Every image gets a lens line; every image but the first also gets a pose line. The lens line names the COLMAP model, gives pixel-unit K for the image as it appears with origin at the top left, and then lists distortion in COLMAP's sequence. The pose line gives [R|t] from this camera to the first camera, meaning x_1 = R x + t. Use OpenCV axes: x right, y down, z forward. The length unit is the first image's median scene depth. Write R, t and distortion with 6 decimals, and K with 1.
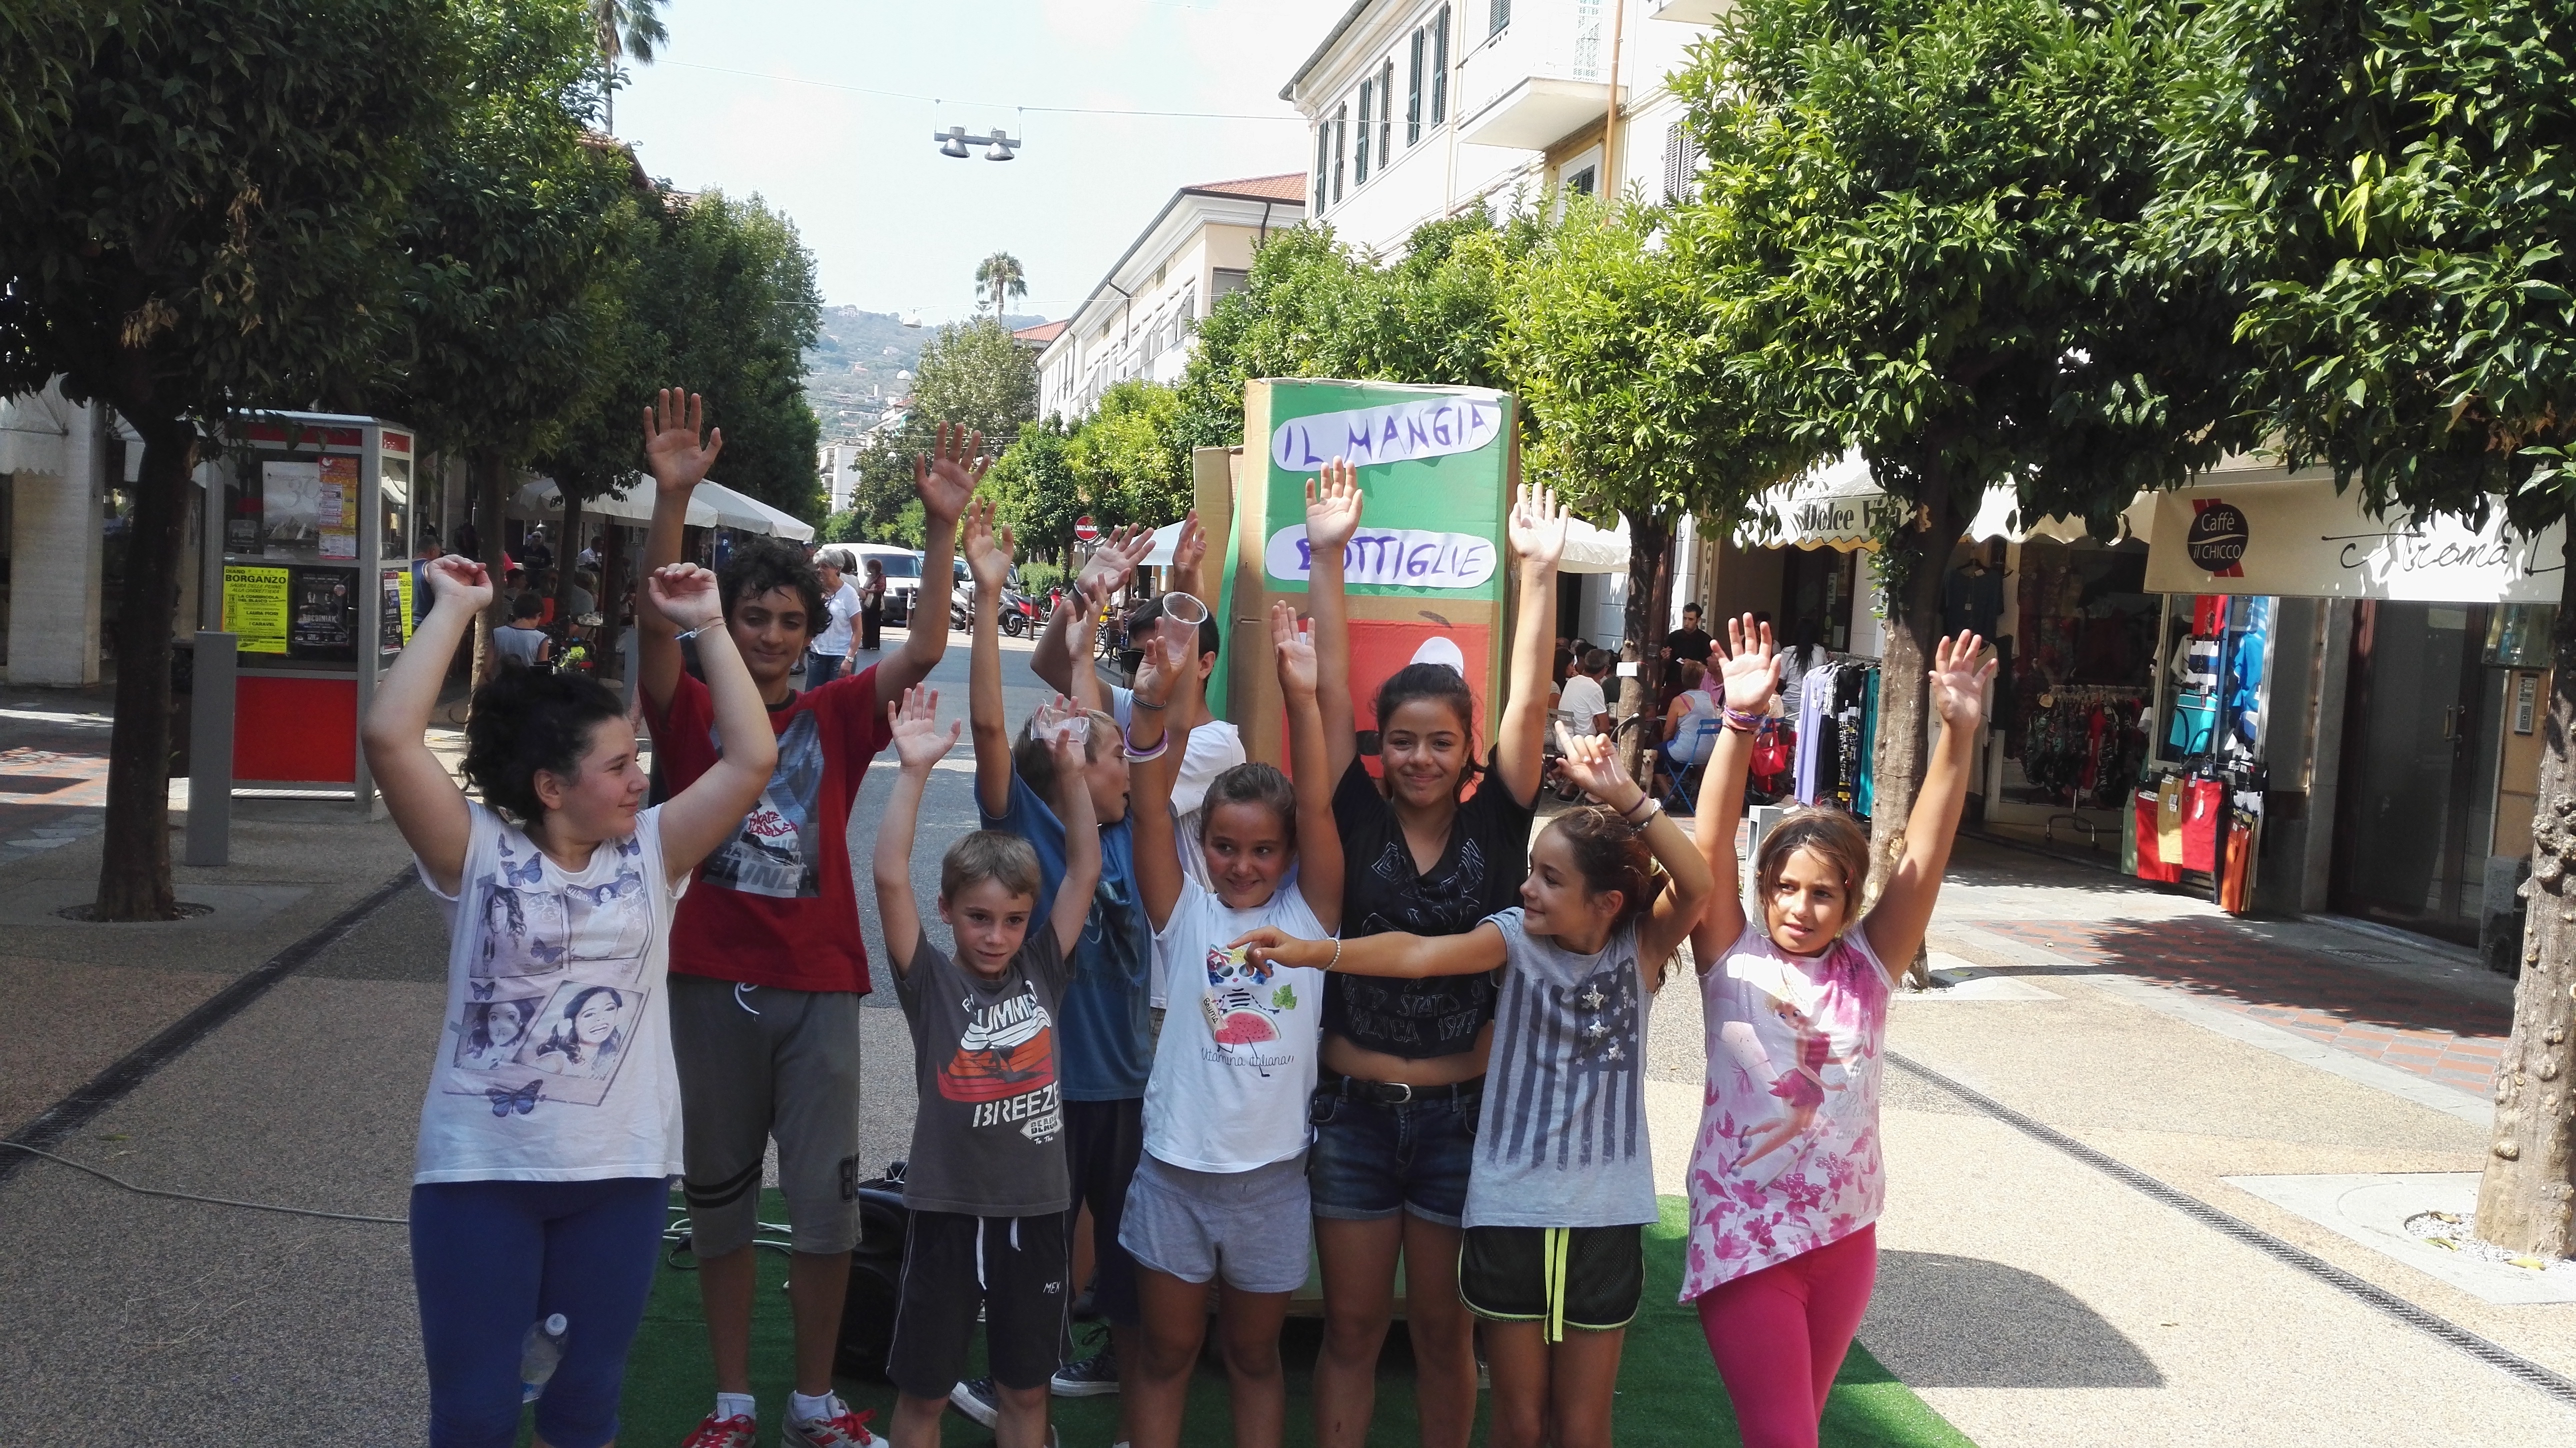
lens RADIAL K [[1994.7, 0, 1288.0], [0, 1994.7, 724.0], [0, 0, 1]] dist [0.086910, 0.003225]
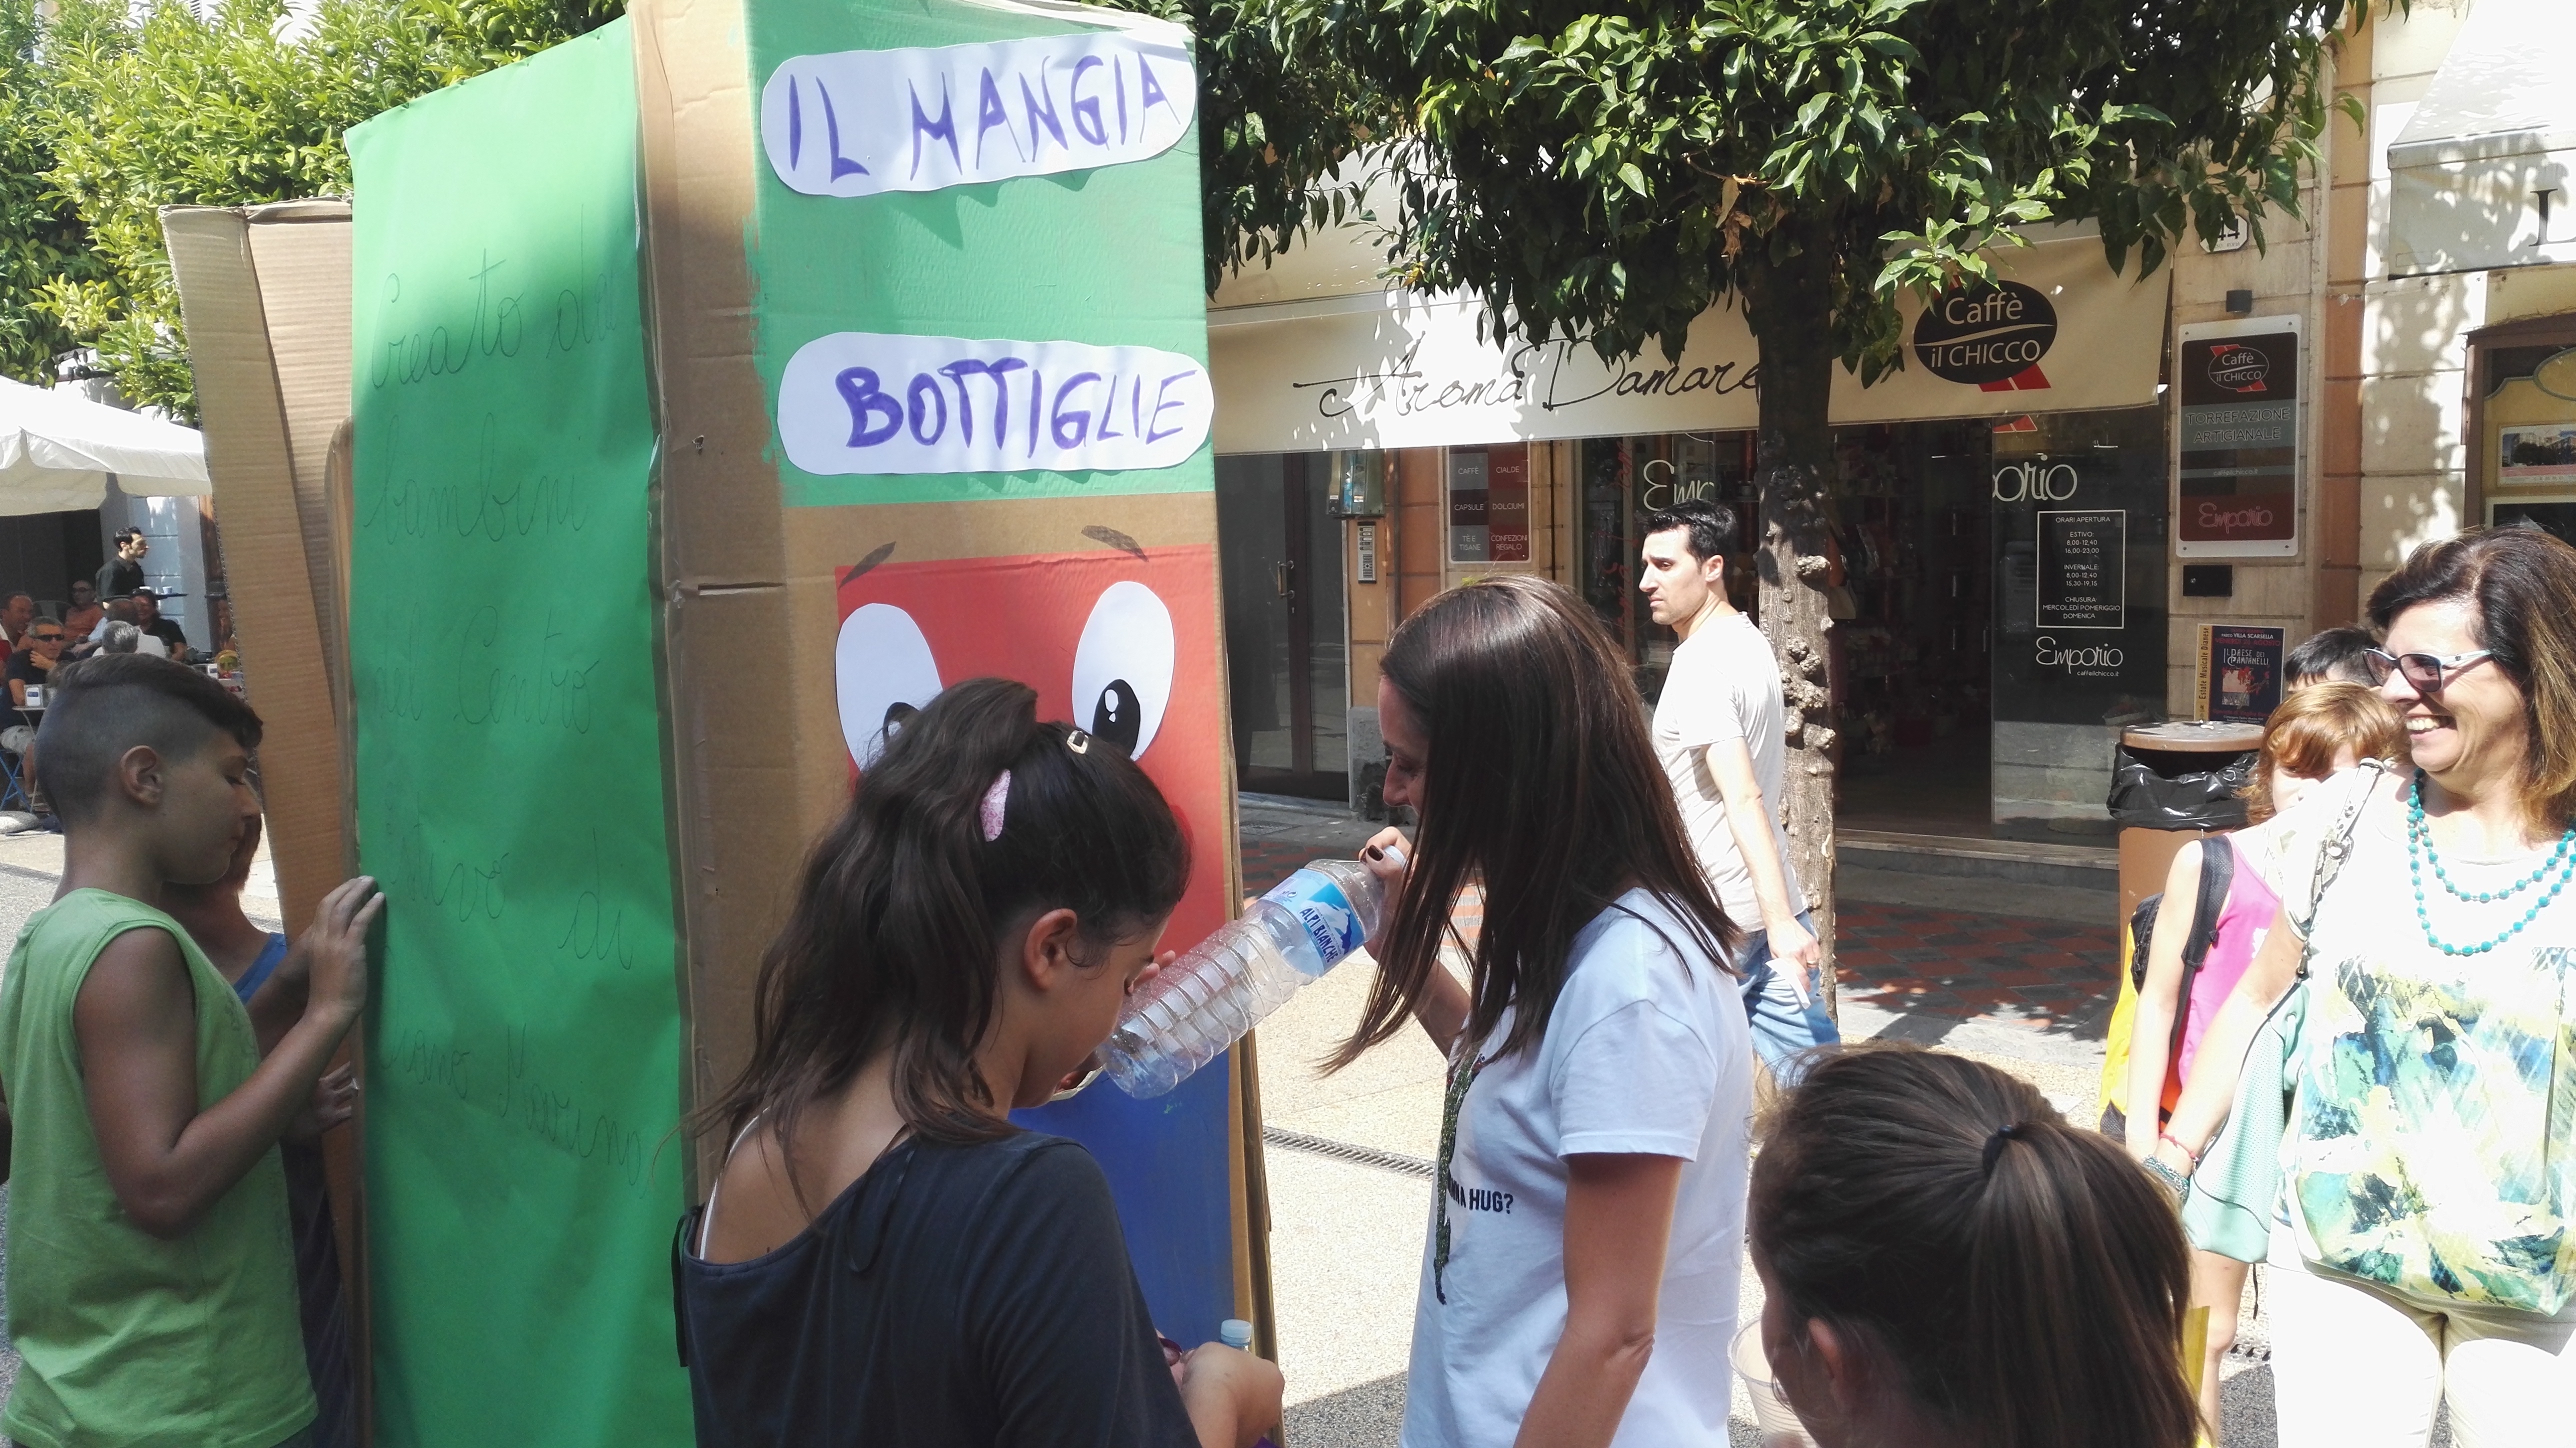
lens RADIAL K [[2107.9, 0, 1294.2], [0, 2107.9, 688.4], [0, 0, 1]] dist [0.063192, 0.004397]
pose [[0.772853, -0.133818, 0.620316, -0.107749], [0.117456, 0.990788, 0.067400, -0.026621], [-0.623621, 0.020769, 0.781451, 0.343221]]
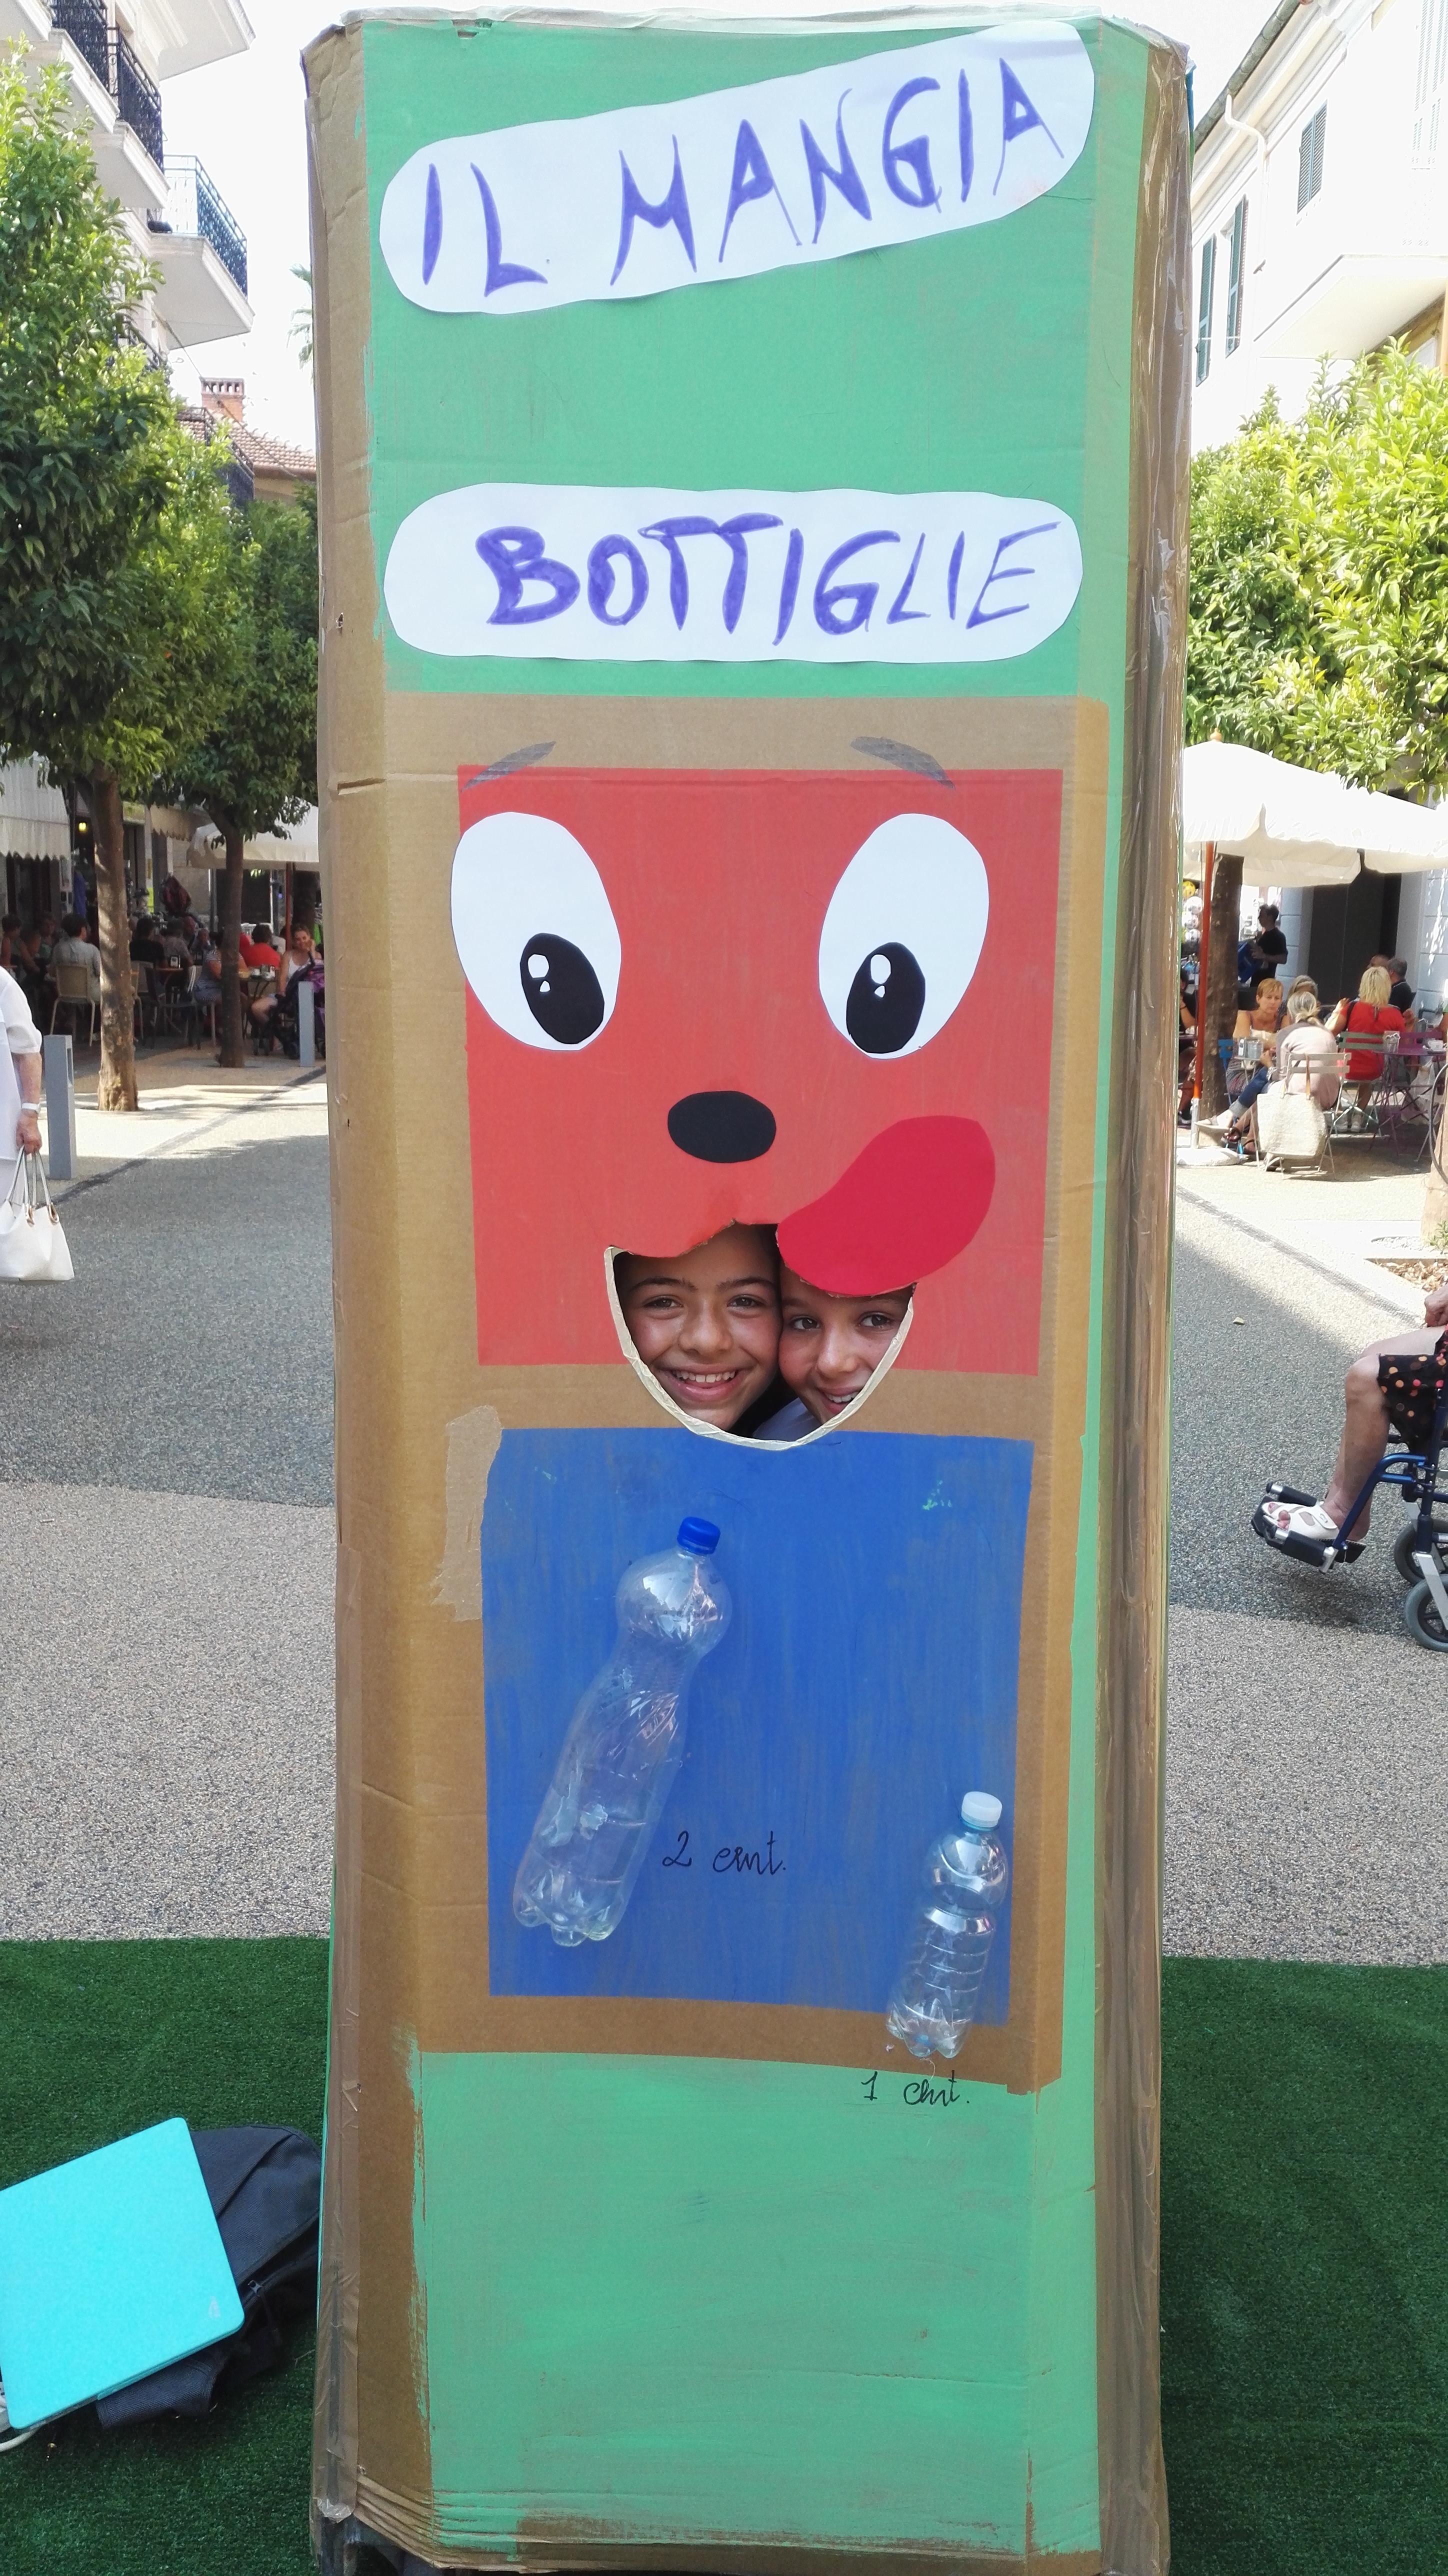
lens RADIAL K [[2107.9, 0, 724.0], [0, 2107.9, 1288.0], [0, 0, 1]] dist [0.063192, 0.004397]
pose [[0.986718, -0.007638, -0.162261, 0.057428], [0.023842, 0.994886, 0.098154, 0.000493], [0.160681, -0.100719, 0.981854, 0.355204]]
